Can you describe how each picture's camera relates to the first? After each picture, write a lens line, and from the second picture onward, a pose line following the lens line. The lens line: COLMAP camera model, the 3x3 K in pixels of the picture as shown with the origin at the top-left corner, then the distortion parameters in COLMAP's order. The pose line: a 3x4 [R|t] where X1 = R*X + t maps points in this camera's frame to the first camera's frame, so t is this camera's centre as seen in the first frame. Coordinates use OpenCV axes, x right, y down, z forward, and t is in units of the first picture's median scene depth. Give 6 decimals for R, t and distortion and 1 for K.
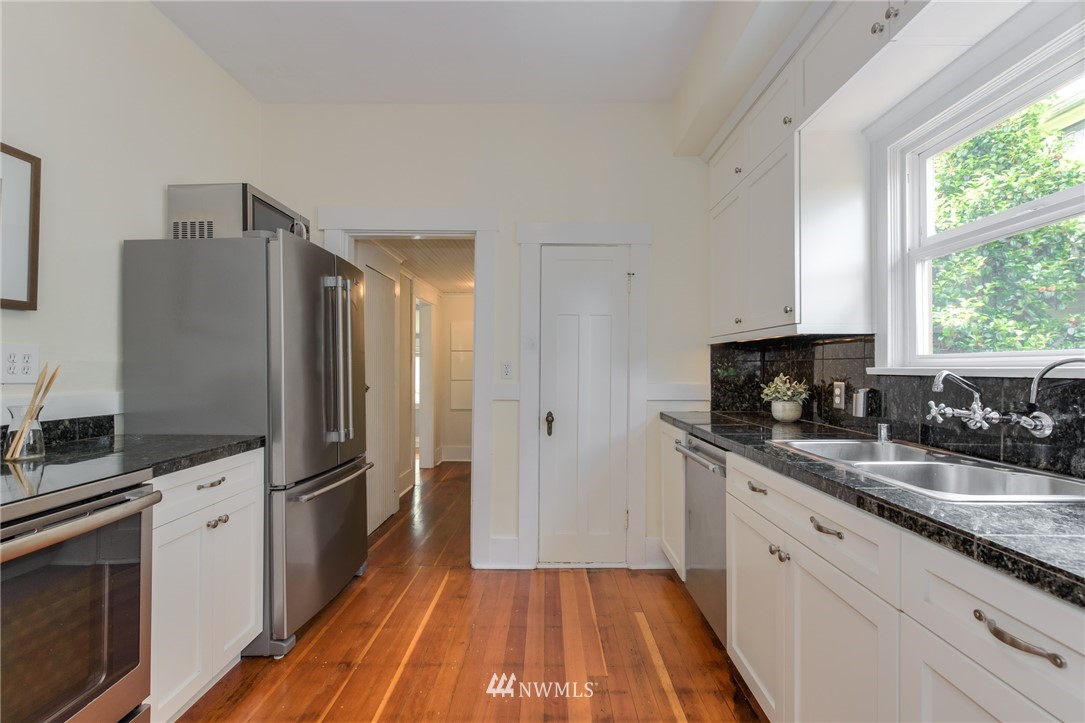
lens RADIAL K [[514.6, 0, 541.2], [0, 514.6, 366.4], [0, 0, 1]] dist [0.017380, -0.000275]
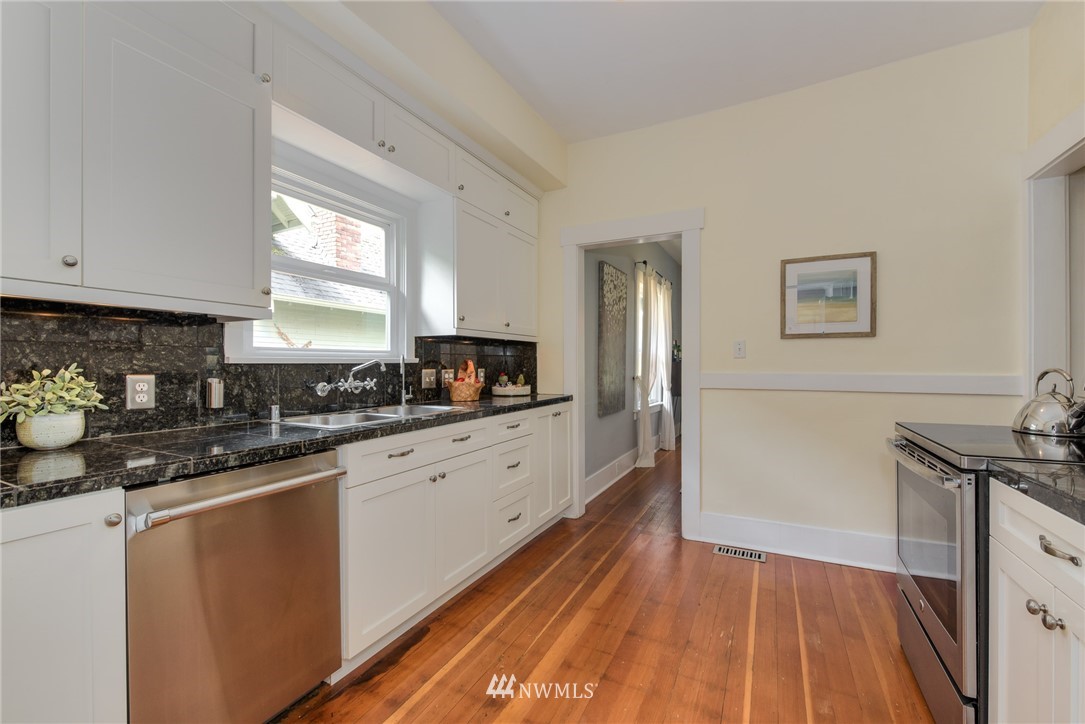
lens RADIAL K [[458.8, 0, 547.7], [0, 458.8, 361.1], [0, 0, 1]] dist [0.037772, -0.009797]
pose [[-0.905990, -0.007897, 0.423226, -0.451774], [-0.008346, 0.999965, 0.000791, 0.005946], [-0.423217, -0.002816, -0.906024, 2.257222]]
